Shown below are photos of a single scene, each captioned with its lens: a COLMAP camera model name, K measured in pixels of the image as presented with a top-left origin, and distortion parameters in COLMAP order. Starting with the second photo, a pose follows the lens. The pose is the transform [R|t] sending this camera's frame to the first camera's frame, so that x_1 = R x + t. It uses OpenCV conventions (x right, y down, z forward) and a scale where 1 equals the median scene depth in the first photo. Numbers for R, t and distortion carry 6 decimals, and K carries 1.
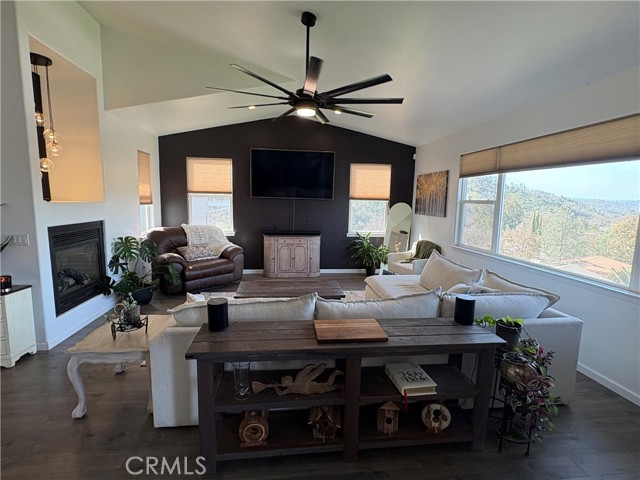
lens RADIAL K [[320.4, 0, 319.1], [0, 320.4, 242.4], [0, 0, 1]] dist [-0.001232, -0.000070]
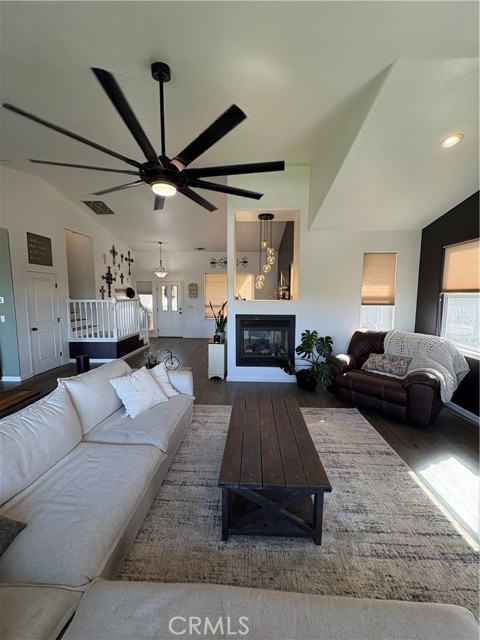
lens RADIAL K [[256.8, 0, 241.4], [0, 256.8, 319.0], [0, 0, 1]] dist [-0.000345, 0.000630]
pose [[-0.165834, 0.076747, -0.983163, 0.416840], [-0.140906, 0.984893, 0.100650, -0.128082], [0.976035, 0.155225, -0.152515, 0.945513]]
